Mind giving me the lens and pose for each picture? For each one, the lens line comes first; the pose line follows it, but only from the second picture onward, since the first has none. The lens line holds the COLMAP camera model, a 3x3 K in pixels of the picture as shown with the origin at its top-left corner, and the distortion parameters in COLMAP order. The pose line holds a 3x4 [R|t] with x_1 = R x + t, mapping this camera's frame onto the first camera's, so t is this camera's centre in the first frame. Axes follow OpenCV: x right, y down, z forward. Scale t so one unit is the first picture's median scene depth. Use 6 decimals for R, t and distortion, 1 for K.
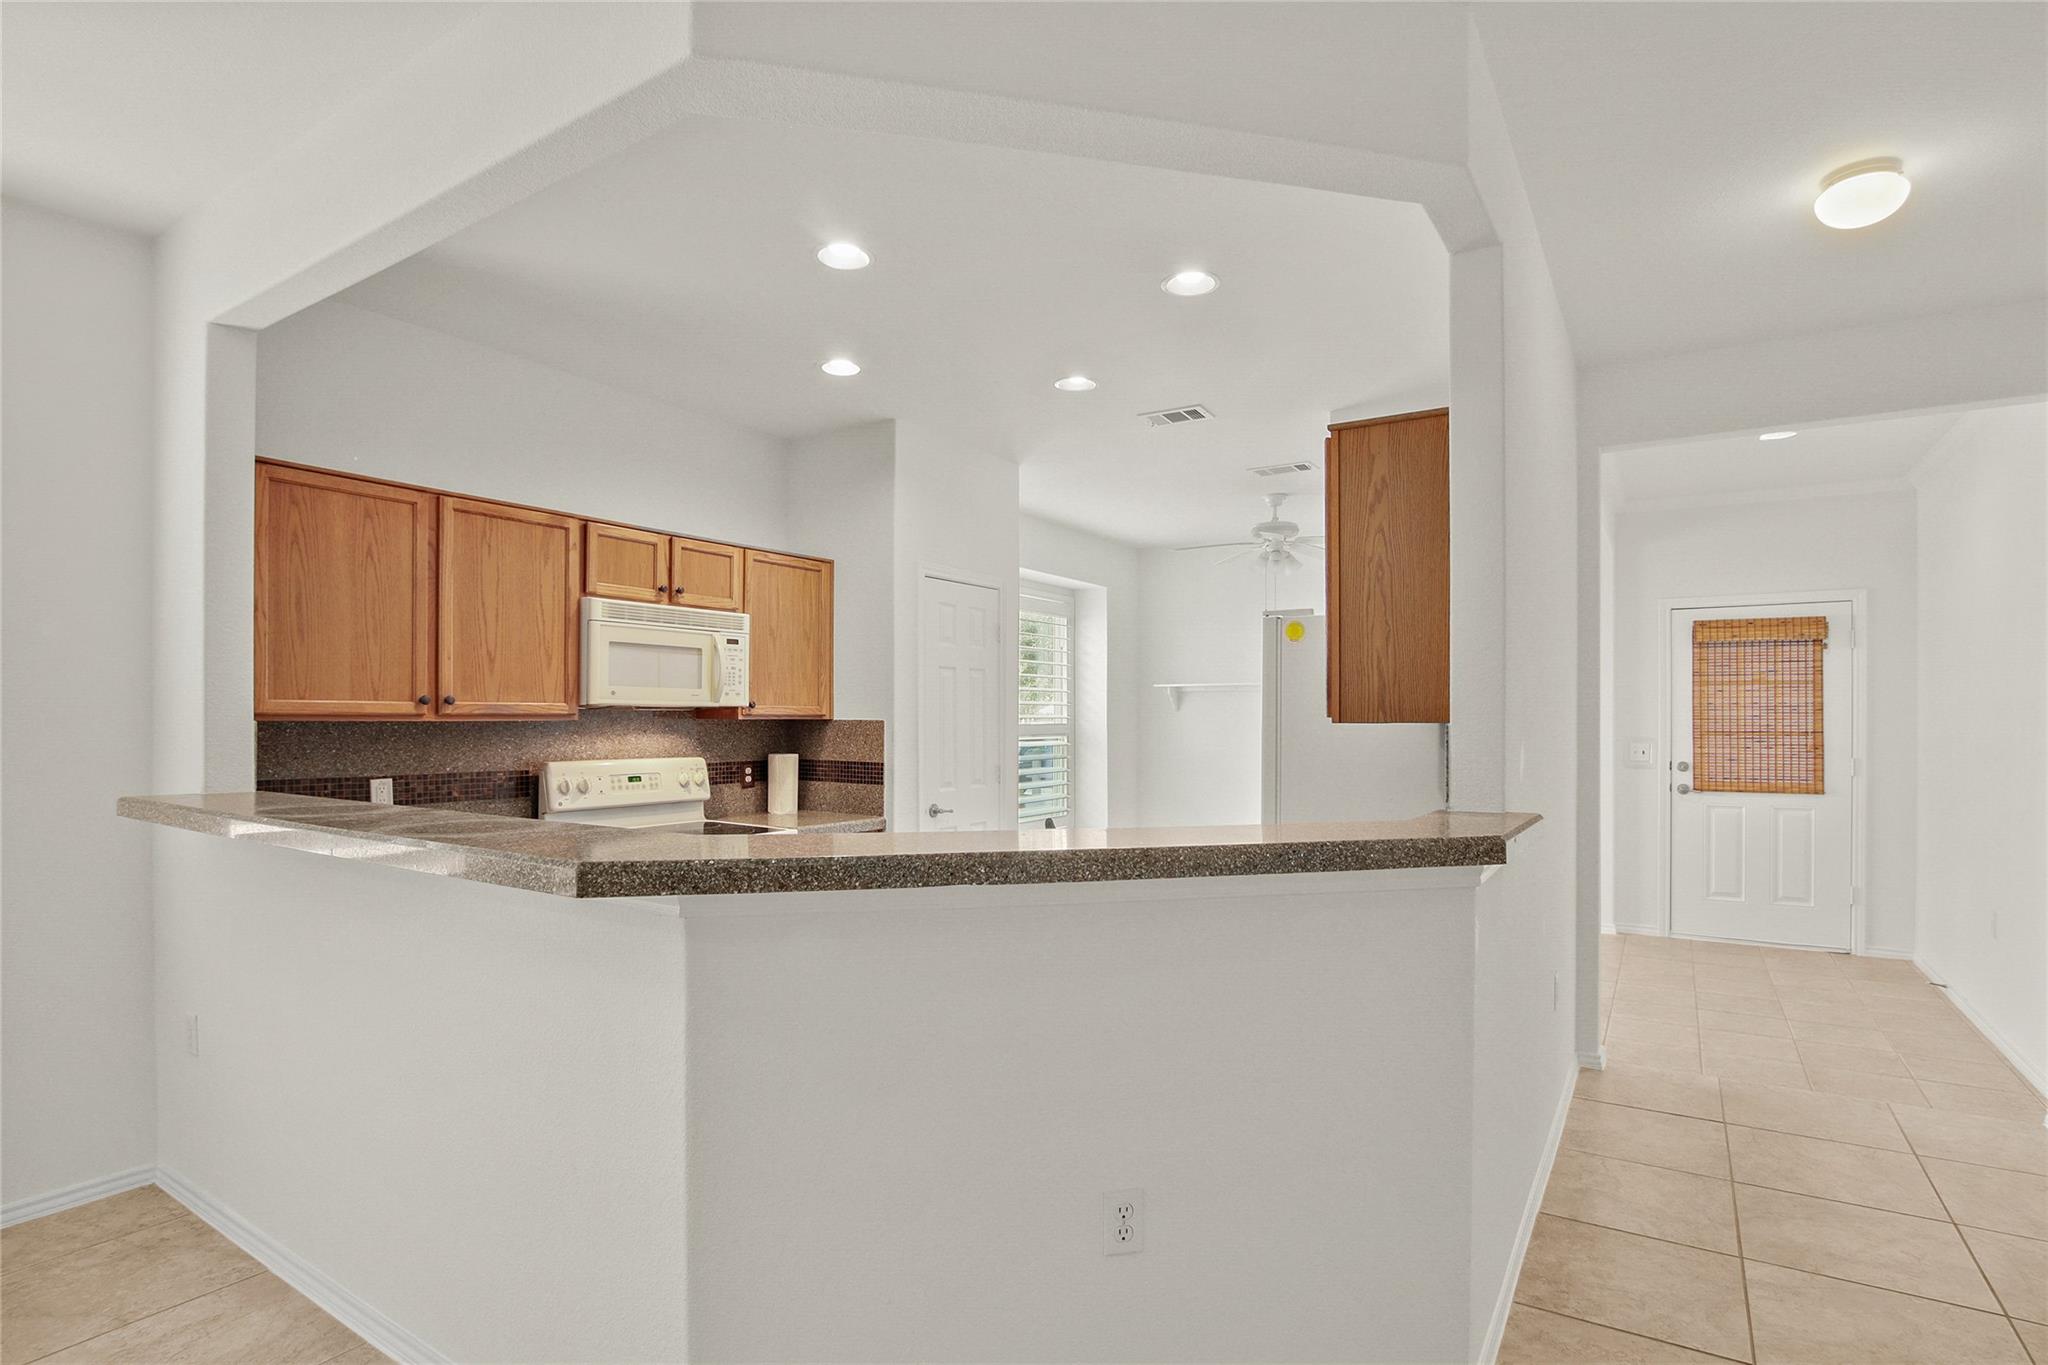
lens RADIAL K [[948.1, 0, 1030.1], [0, 948.1, 720.5], [0, 0, 1]] dist [-0.032087, 0.003732]
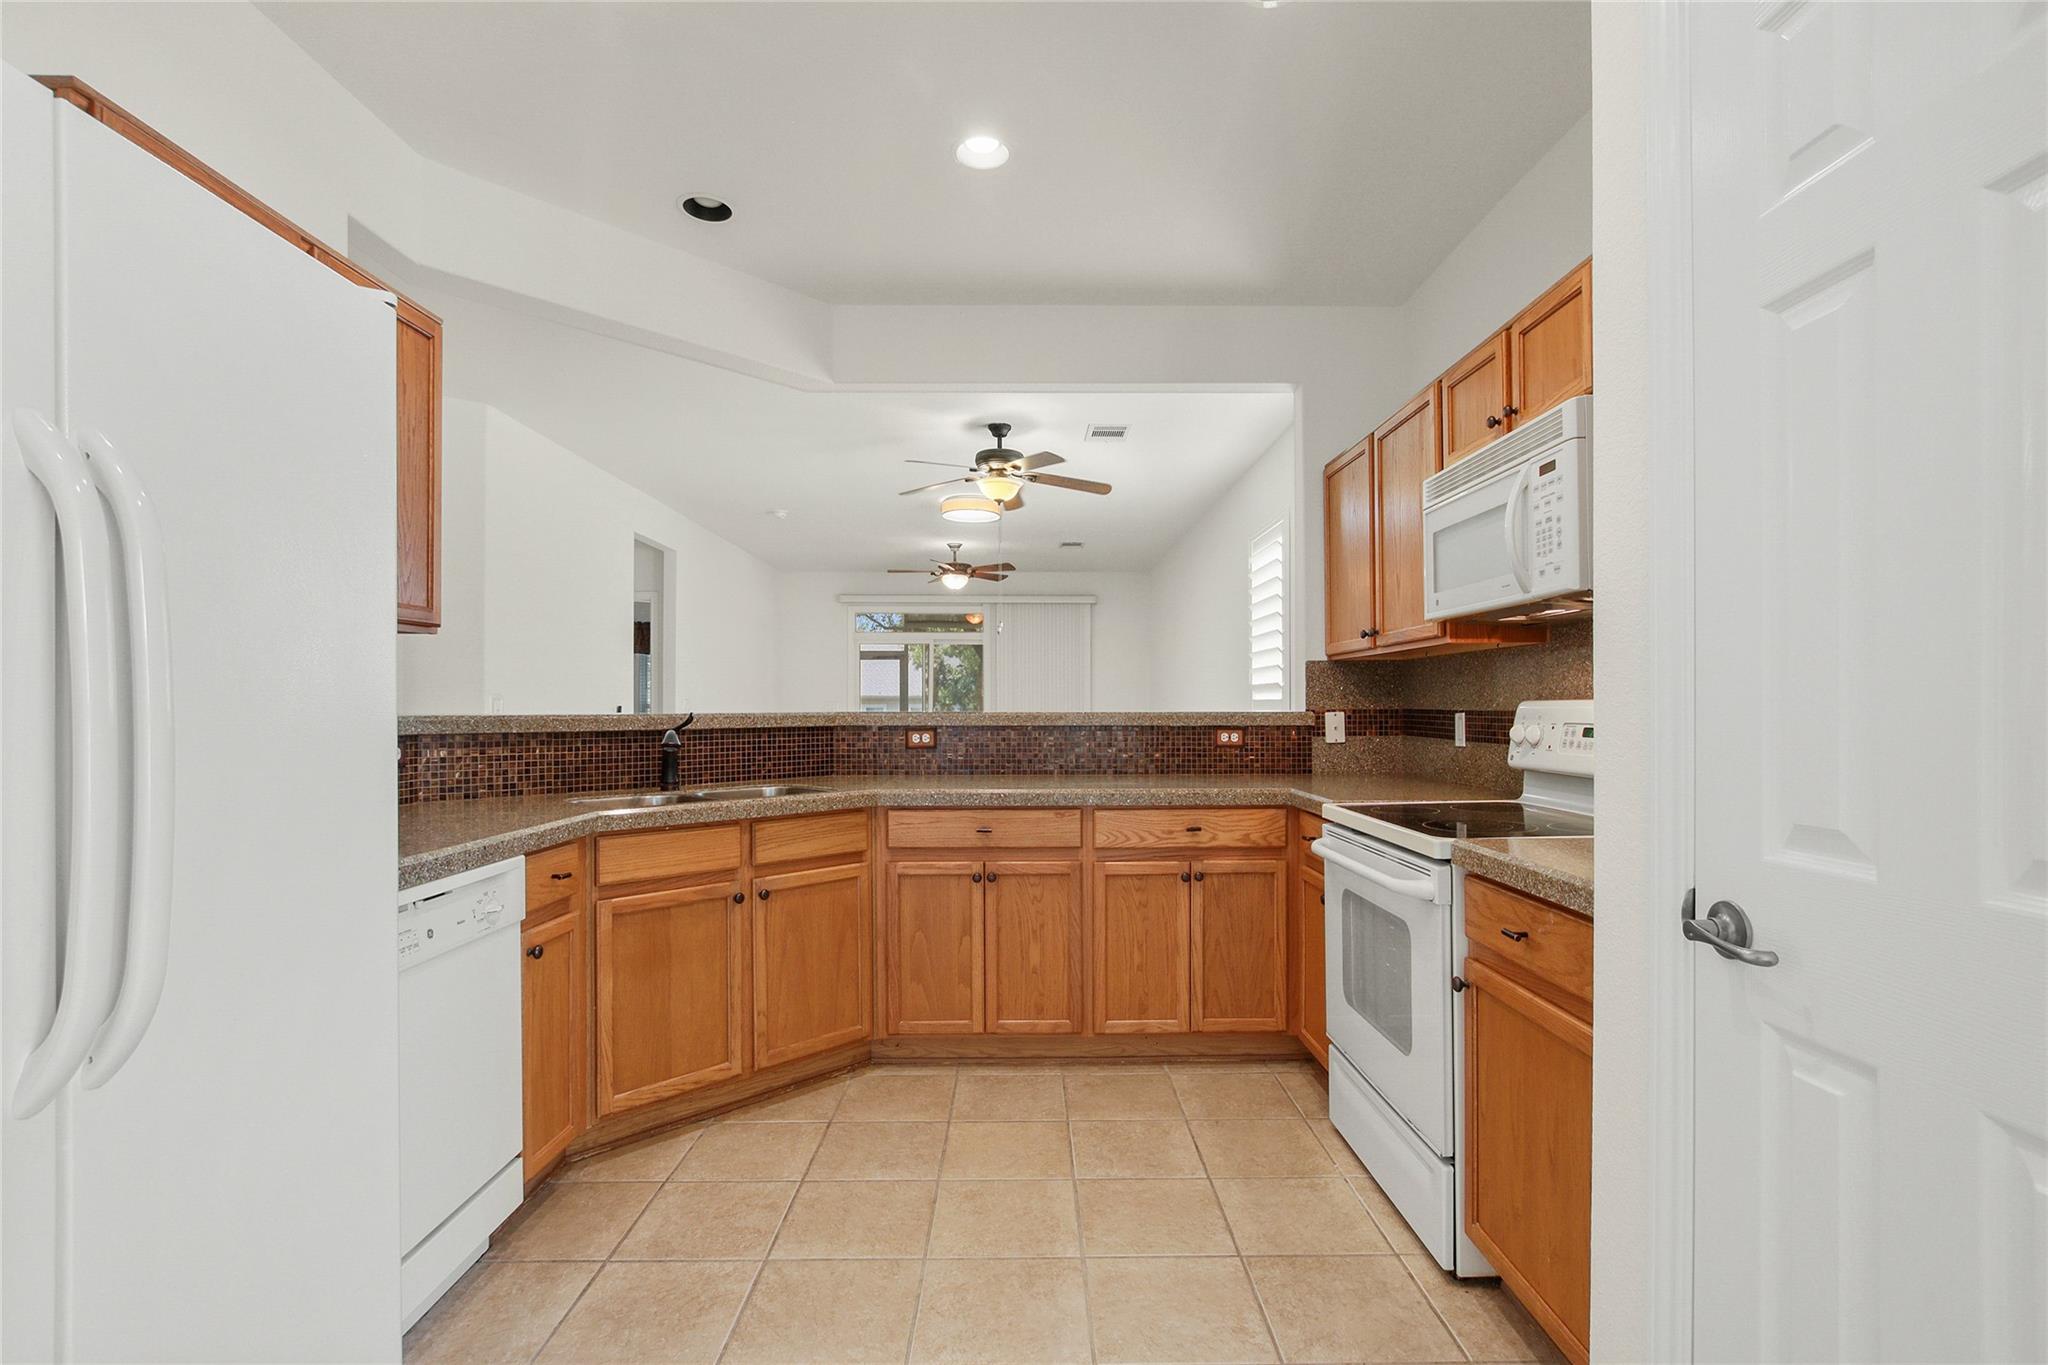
lens RADIAL K [[948.1, 0, 1007.6], [0, 948.1, 699.5], [0, 0, 1]] dist [-0.032087, 0.003732]
pose [[-0.835396, -0.006313, -0.549612, 0.213022], [-0.002108, 0.999963, -0.008280, 0.048140], [0.549644, -0.005758, -0.835379, 1.314847]]
